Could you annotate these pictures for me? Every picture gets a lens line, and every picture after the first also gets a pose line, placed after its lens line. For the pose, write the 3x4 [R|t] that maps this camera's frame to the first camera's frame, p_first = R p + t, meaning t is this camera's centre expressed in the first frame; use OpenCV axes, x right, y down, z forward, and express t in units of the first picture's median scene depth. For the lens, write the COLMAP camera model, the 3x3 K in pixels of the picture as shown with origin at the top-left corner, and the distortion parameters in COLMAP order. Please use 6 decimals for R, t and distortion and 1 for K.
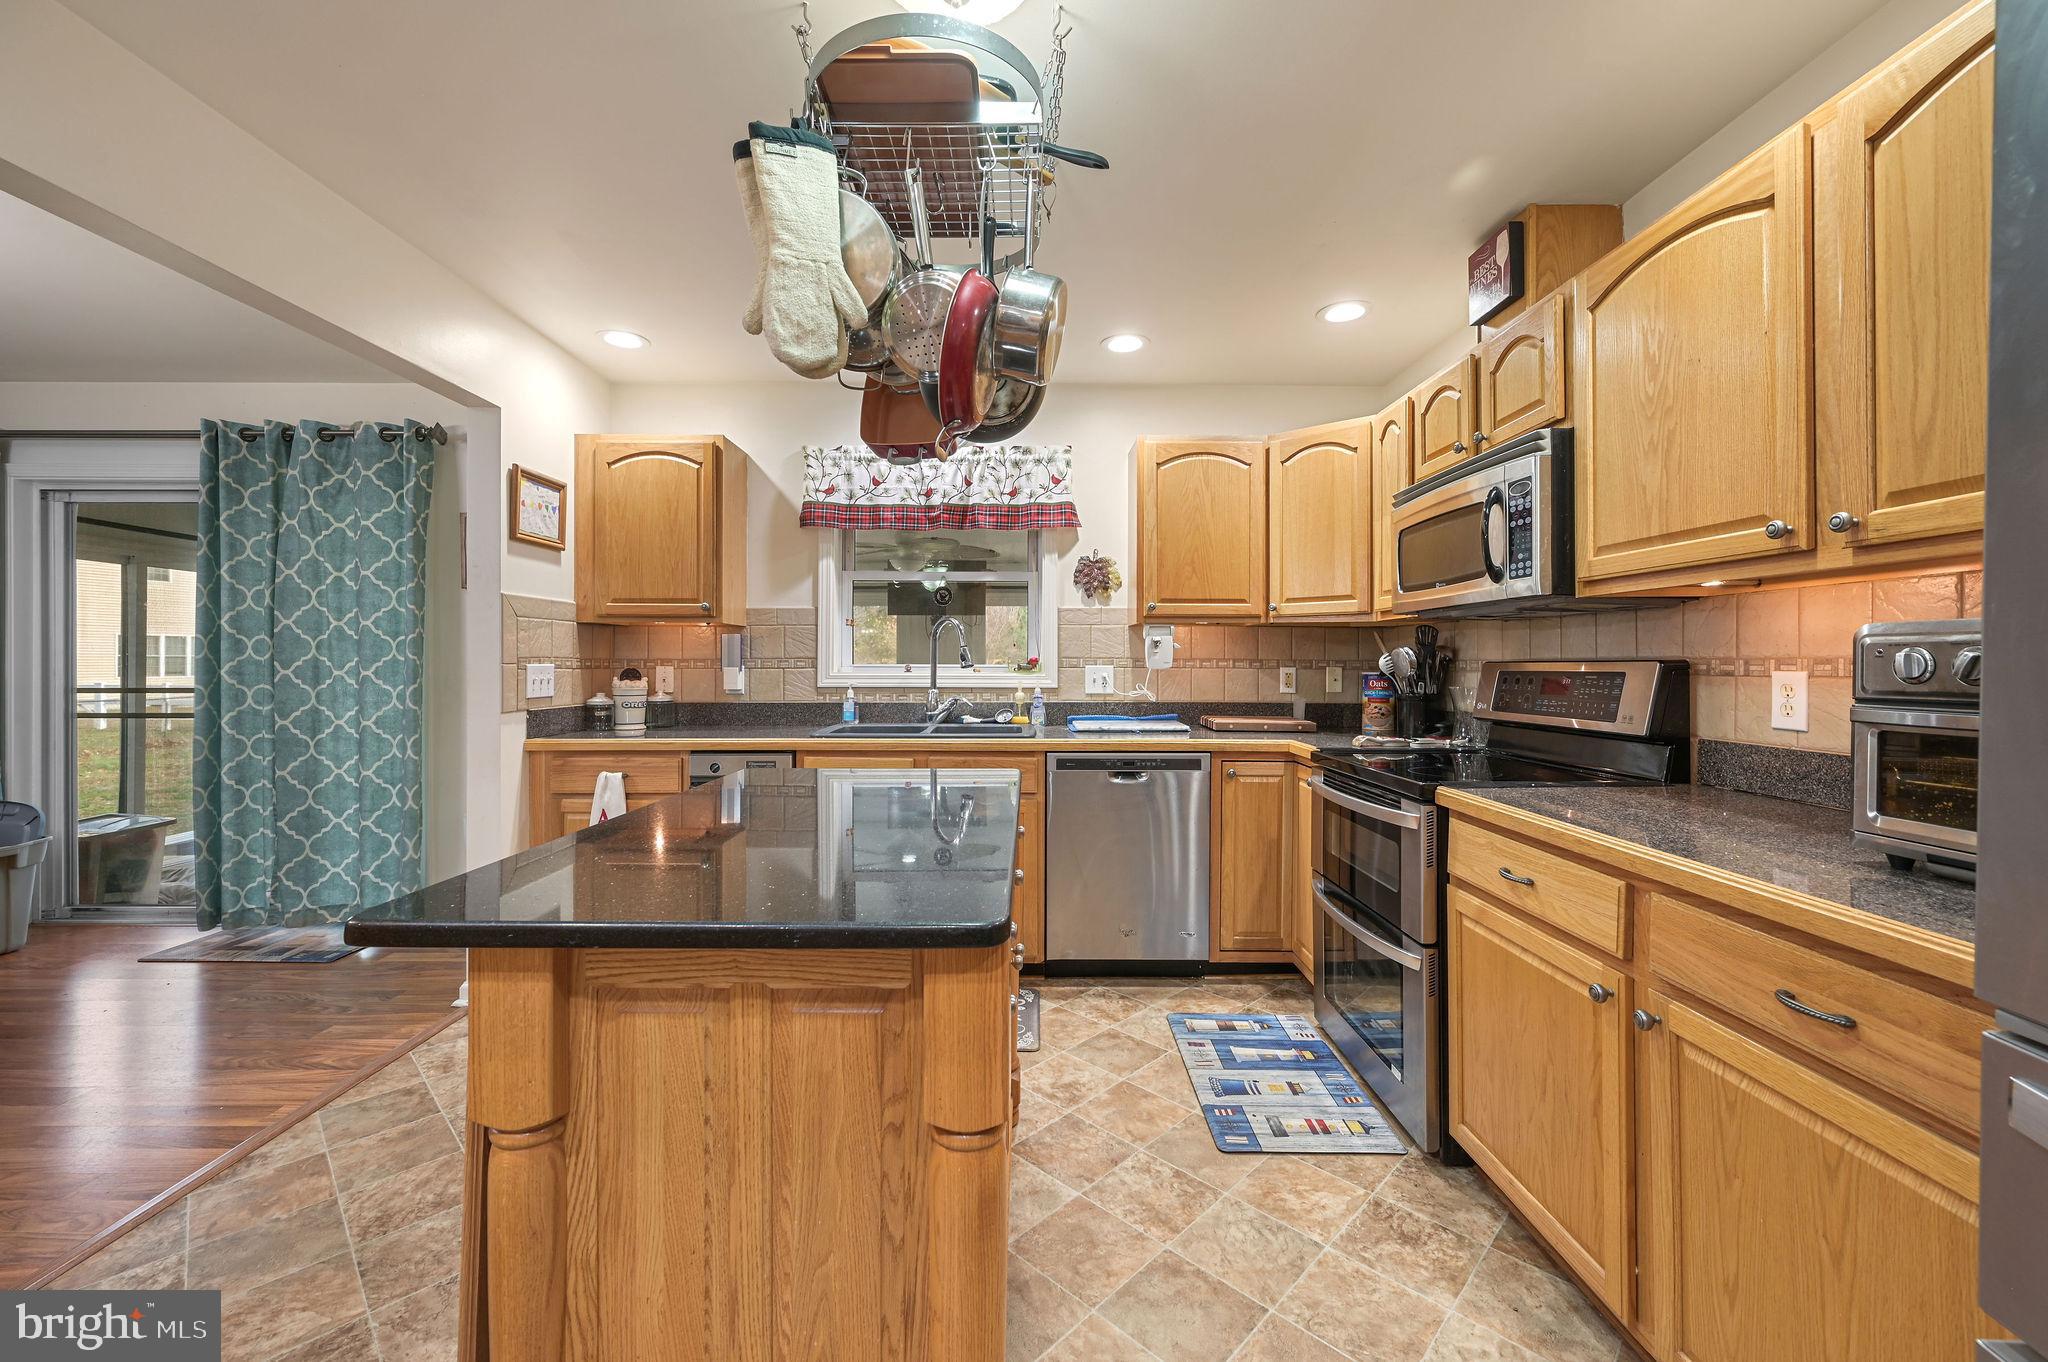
lens RADIAL K [[824.1, 0, 1022.2], [0, 824.1, 662.8], [0, 0, 1]] dist [0.000905, -0.000062]
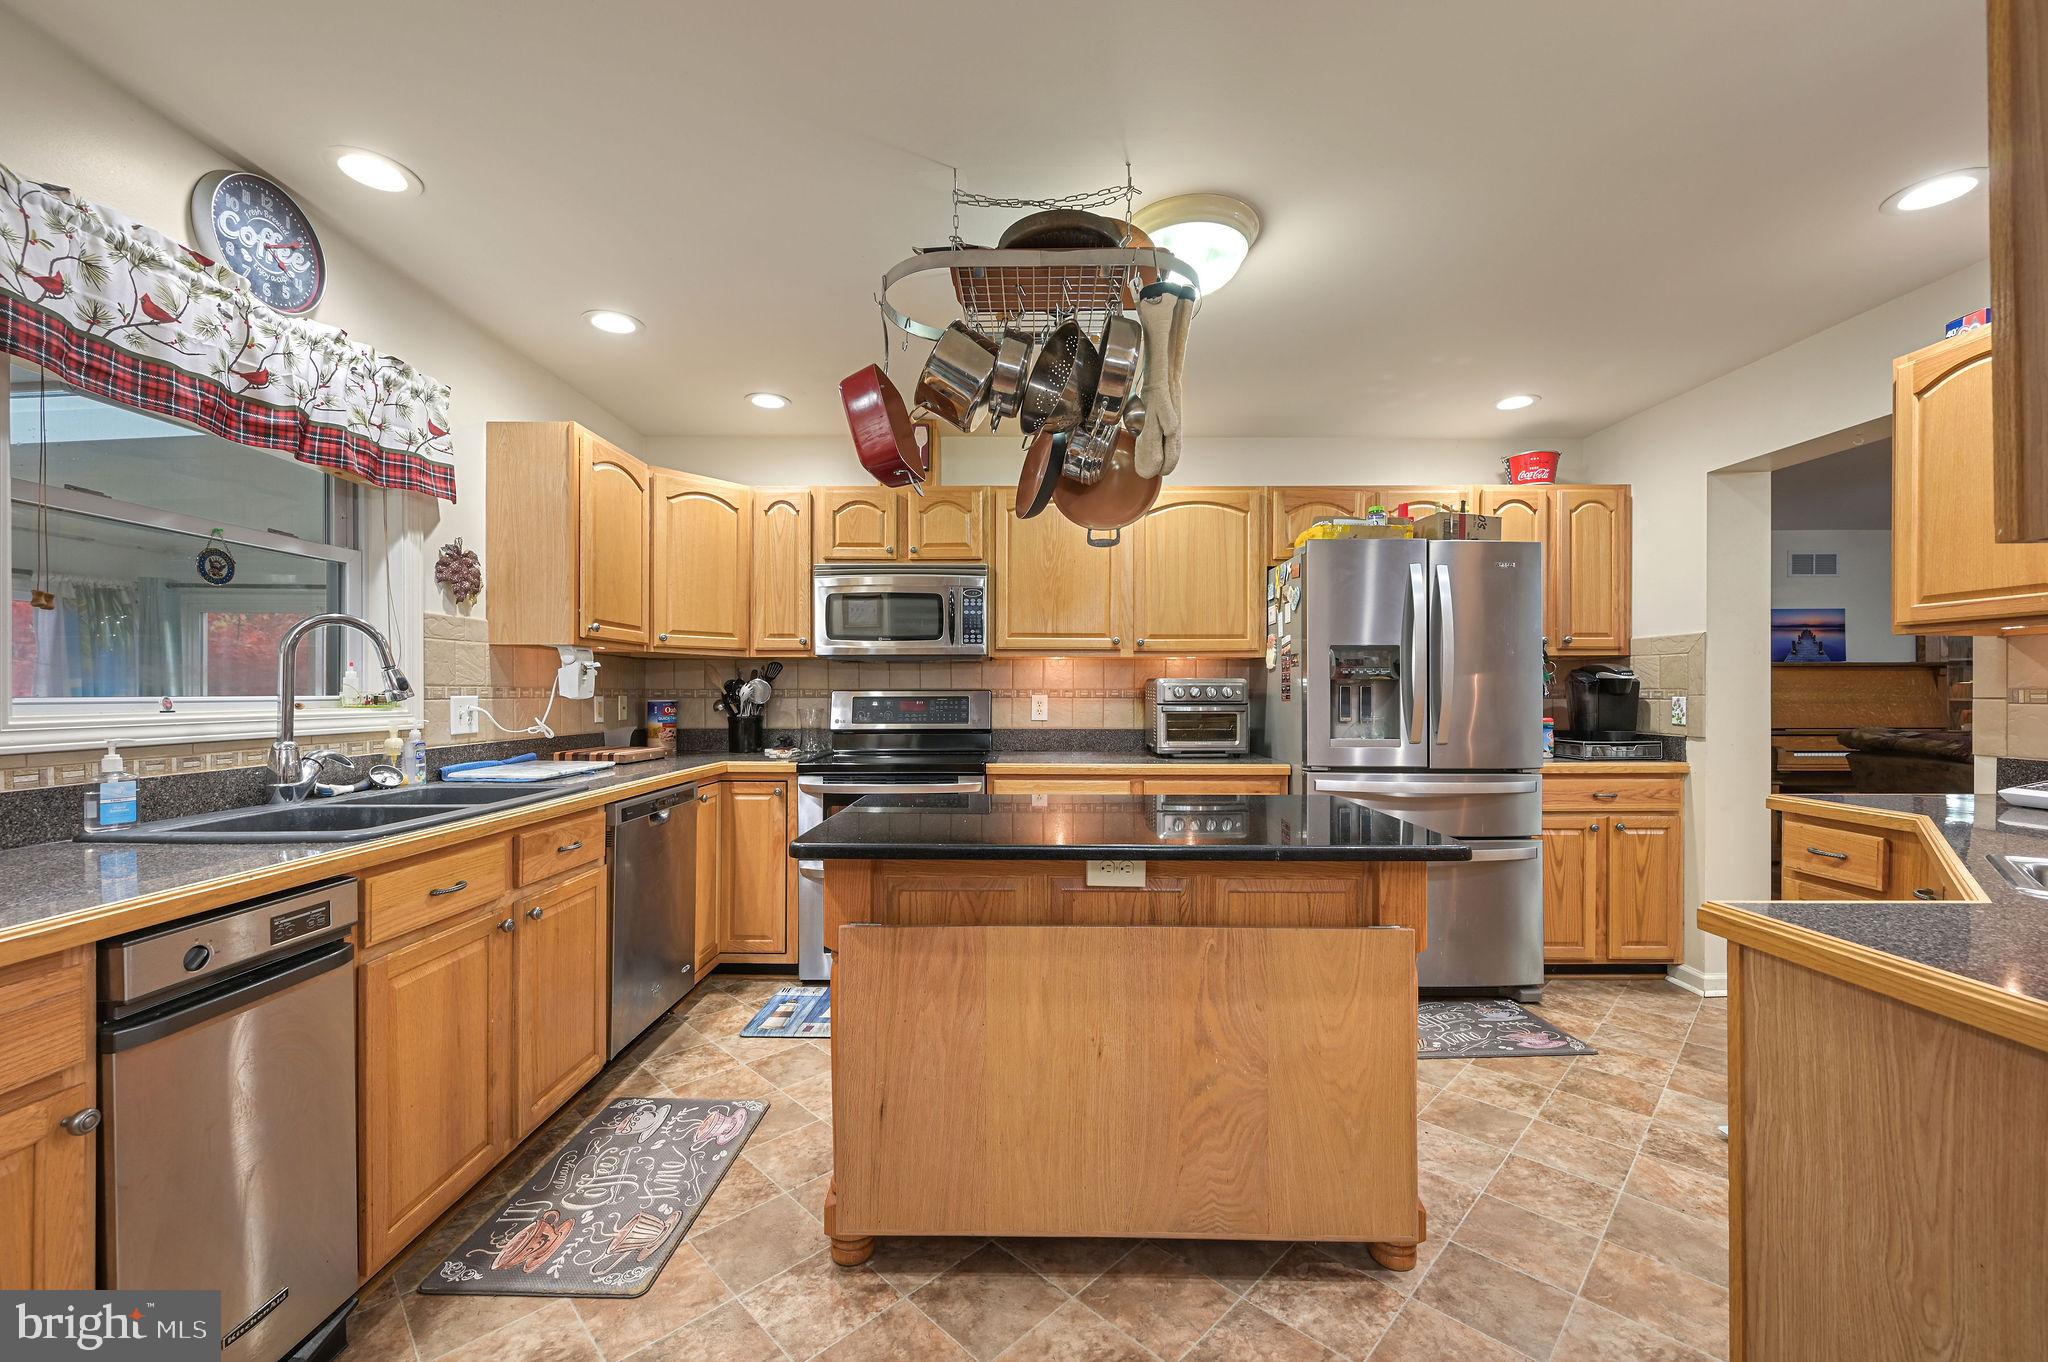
lens RADIAL K [[824.1, 0, 1025.6], [0, 824.1, 692.8], [0, 0, 1]] dist [0.000905, -0.000062]
pose [[-0.006567, -0.003088, 0.999974, -0.731435], [0.000181, 0.999995, 0.003089, -0.001647], [-0.999978, 0.000202, -0.006566, 0.562260]]
